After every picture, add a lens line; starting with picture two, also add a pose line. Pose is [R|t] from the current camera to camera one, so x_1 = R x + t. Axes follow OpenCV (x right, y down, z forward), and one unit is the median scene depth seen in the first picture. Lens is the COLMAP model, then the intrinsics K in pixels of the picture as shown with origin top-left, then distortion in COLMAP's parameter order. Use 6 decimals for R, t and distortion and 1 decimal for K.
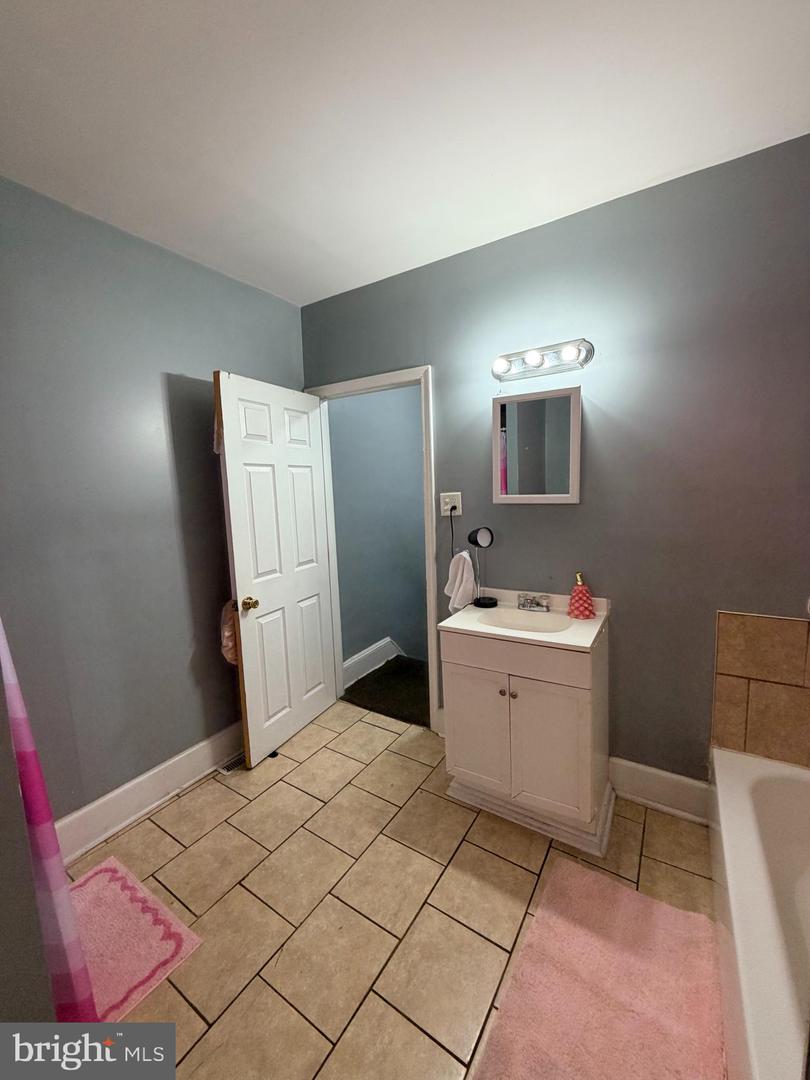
lens RADIAL K [[428.9, 0, 406.1], [0, 428.9, 539.6], [0, 0, 1]] dist [-0.000231, 0.000310]
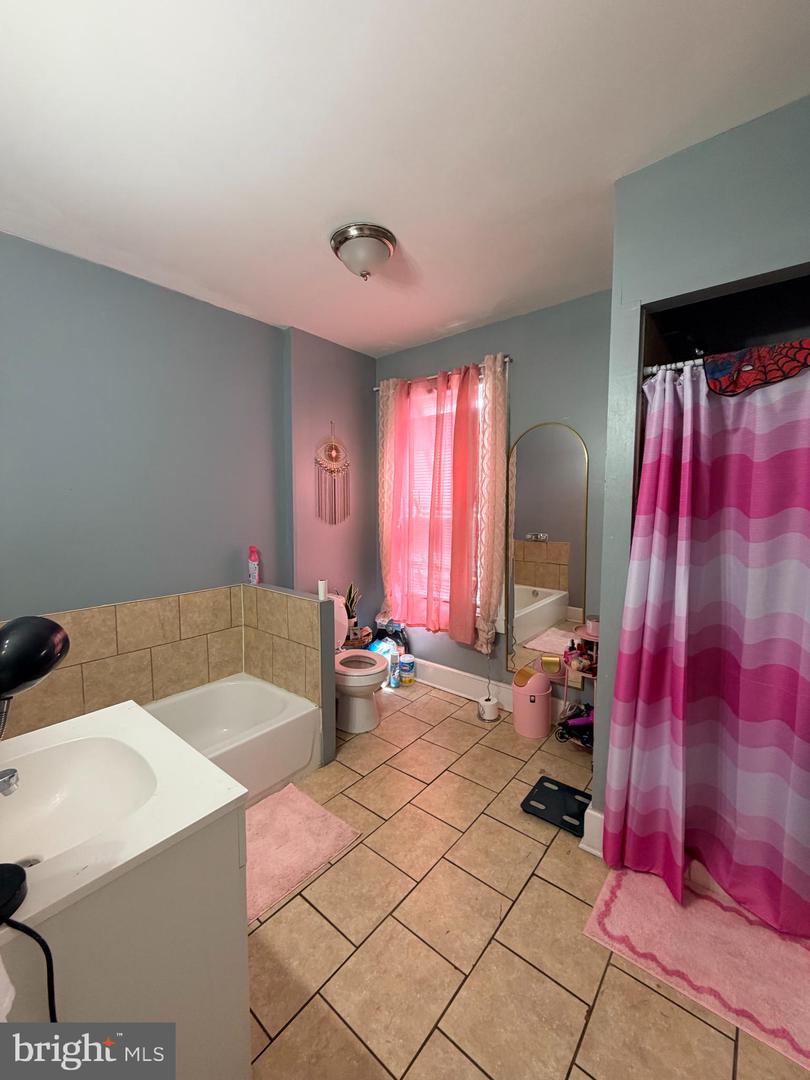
lens RADIAL K [[428.9, 0, 406.1], [0, 428.9, 539.6], [0, 0, 1]] dist [-0.000231, 0.000310]
pose [[-0.991624, 0.022663, 0.127153, -0.191060], [0.048482, 0.977809, 0.203811, -0.179706], [-0.119712, 0.208268, -0.970718, 1.674924]]
